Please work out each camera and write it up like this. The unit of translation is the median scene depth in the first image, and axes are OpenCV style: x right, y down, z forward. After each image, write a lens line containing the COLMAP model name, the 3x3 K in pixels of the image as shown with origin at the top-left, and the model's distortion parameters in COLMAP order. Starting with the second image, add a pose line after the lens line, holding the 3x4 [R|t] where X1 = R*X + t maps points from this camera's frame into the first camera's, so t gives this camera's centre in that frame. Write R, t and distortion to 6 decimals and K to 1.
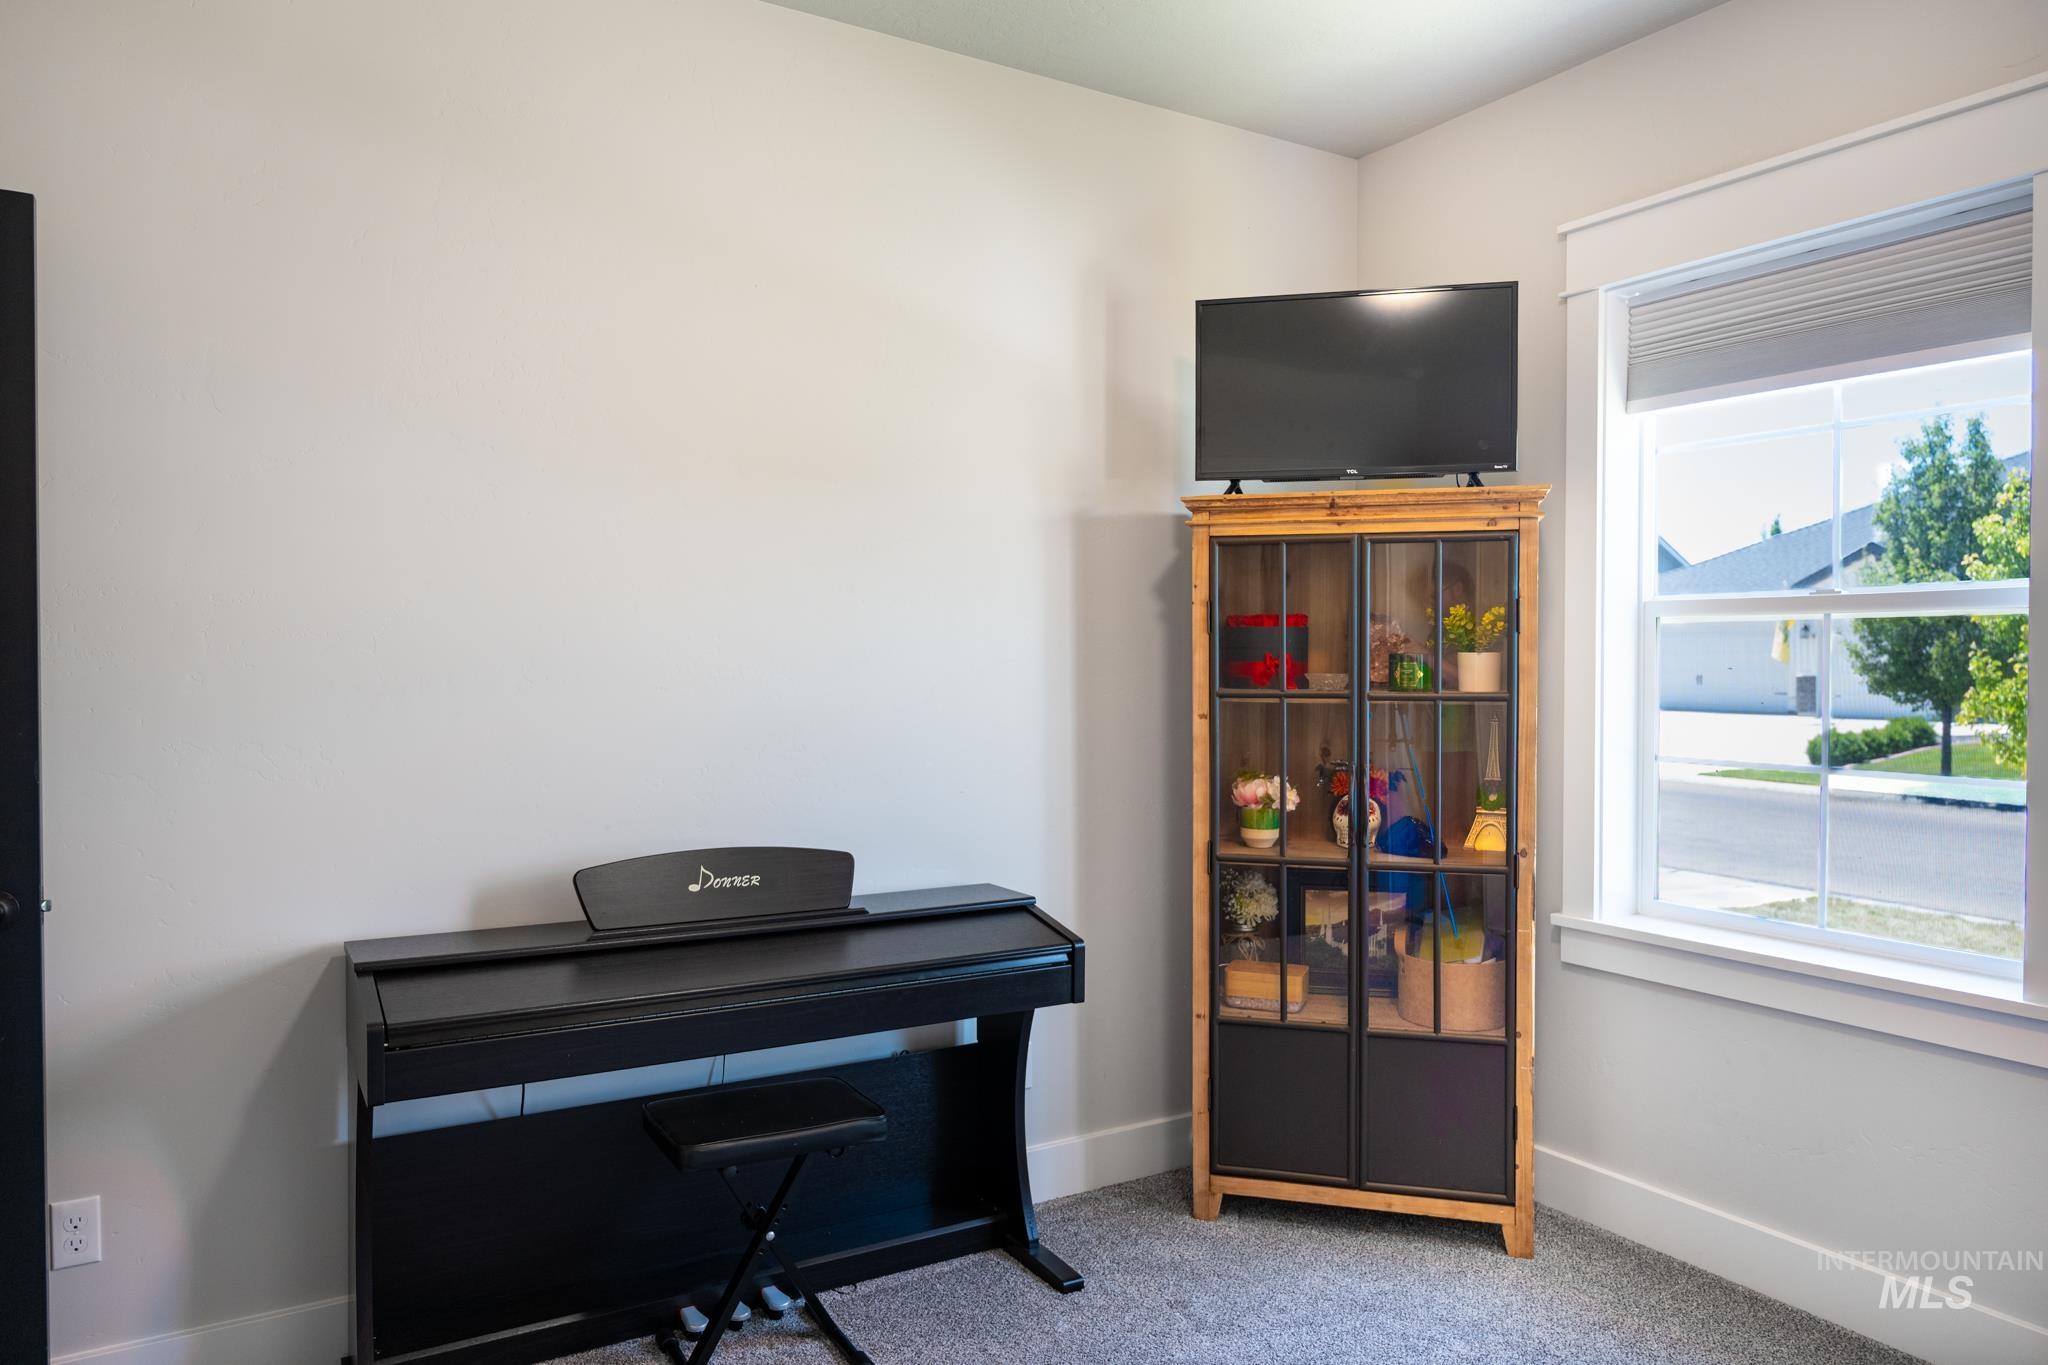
lens RADIAL K [[1359.0, 0, 1025.5], [0, 1359.0, 678.9], [0, 0, 1]] dist [-0.008511, 0.007021]
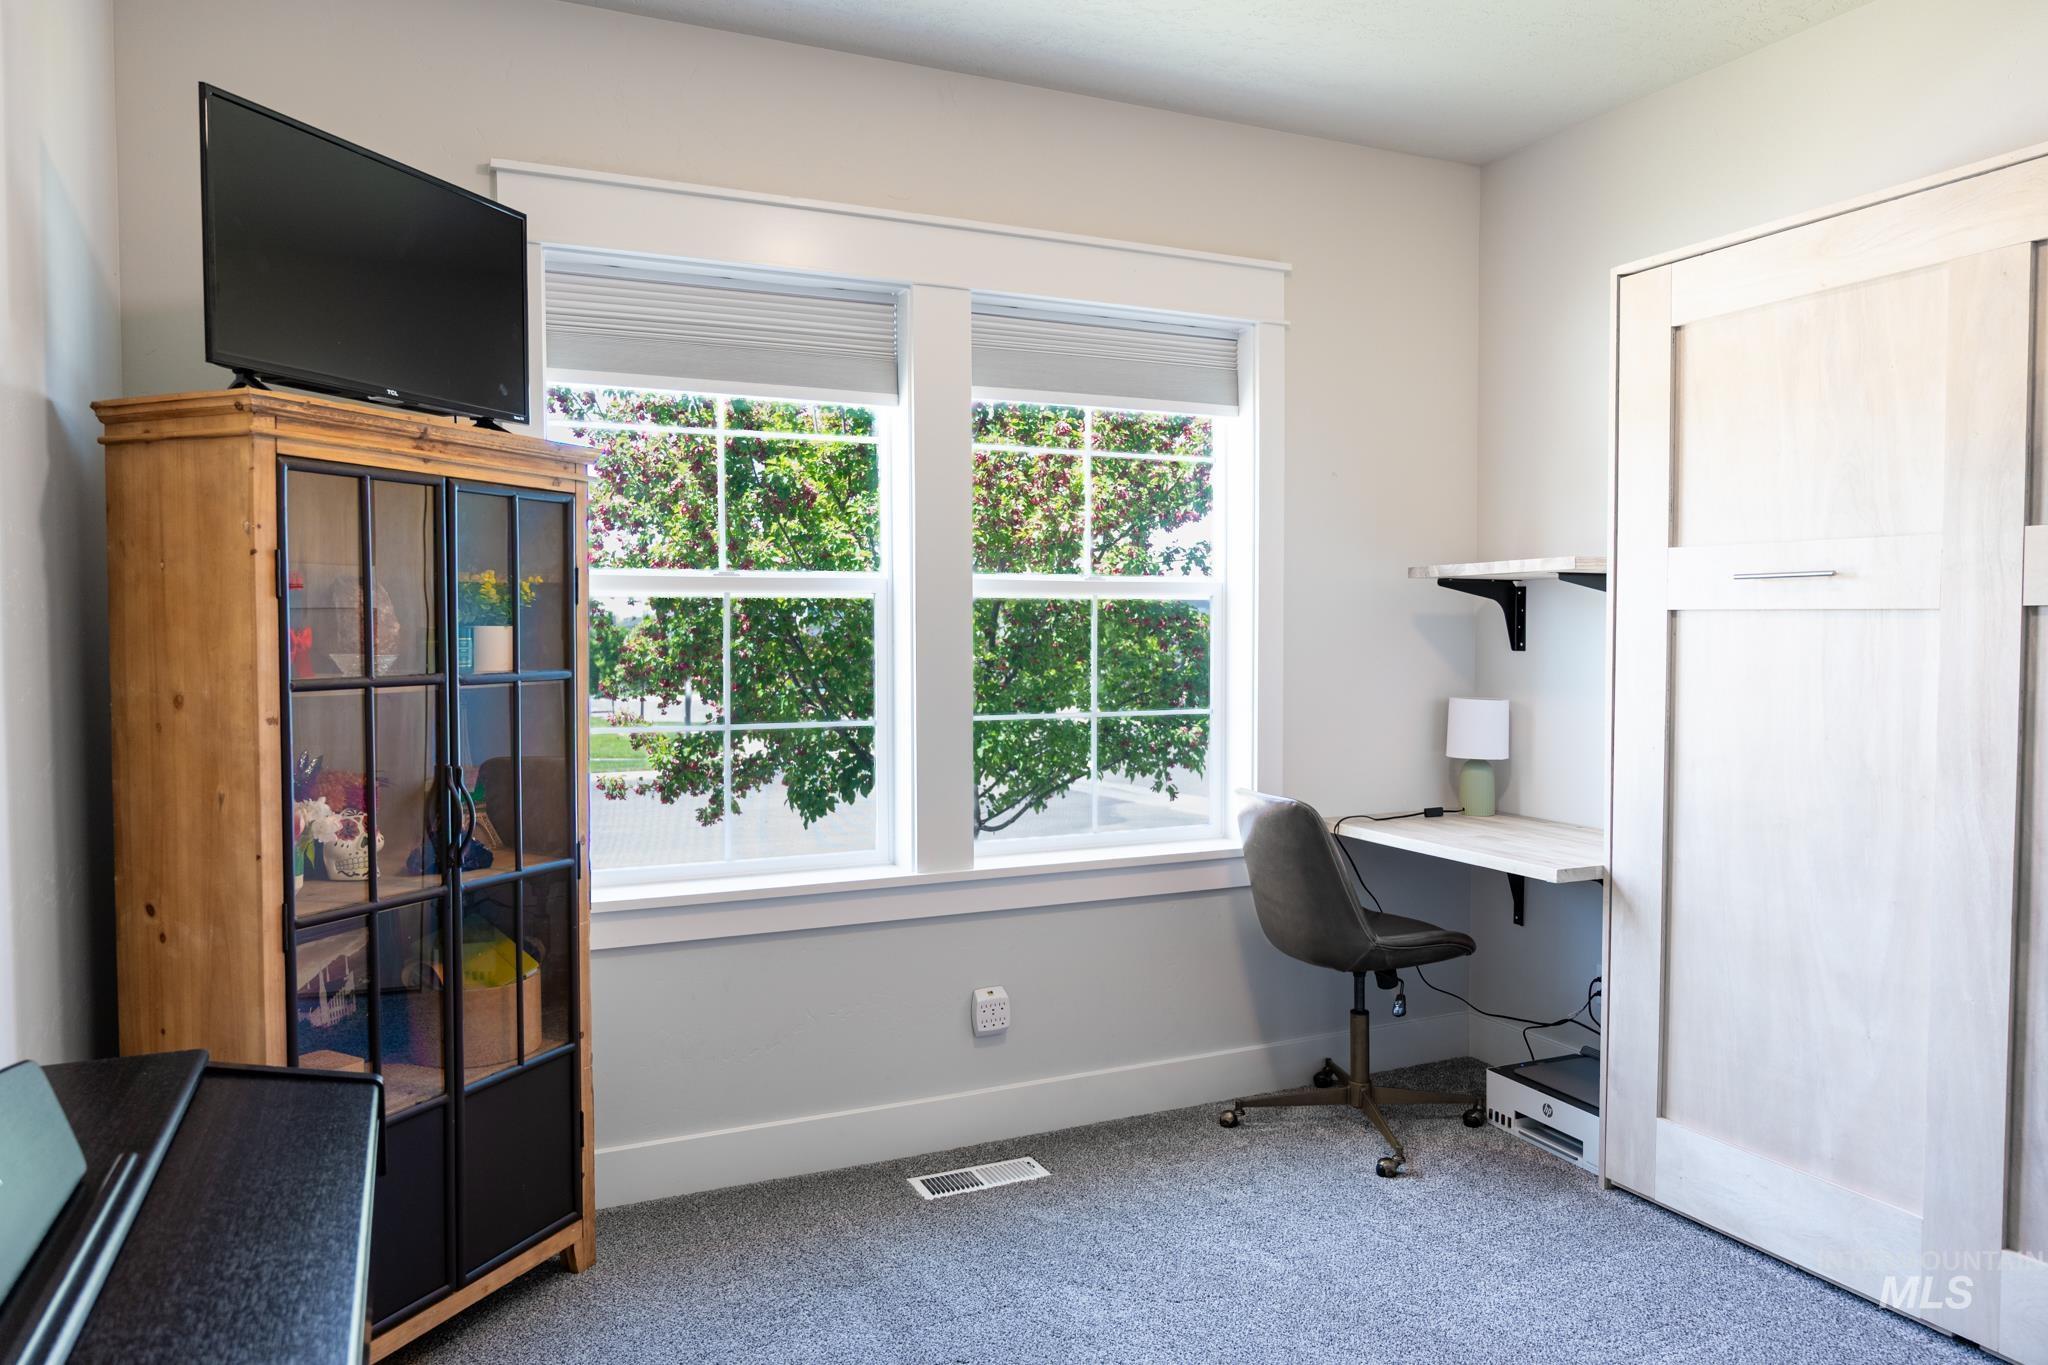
lens RADIAL K [[1359.0, 0, 1026.7], [0, 1359.0, 680.6], [0, 0, 1]] dist [-0.008511, 0.007021]
pose [[0.118991, -0.039813, 0.992097, -0.505256], [0.015427, 0.999149, 0.038245, -0.012865], [-0.992775, 0.010755, 0.119504, 0.567021]]
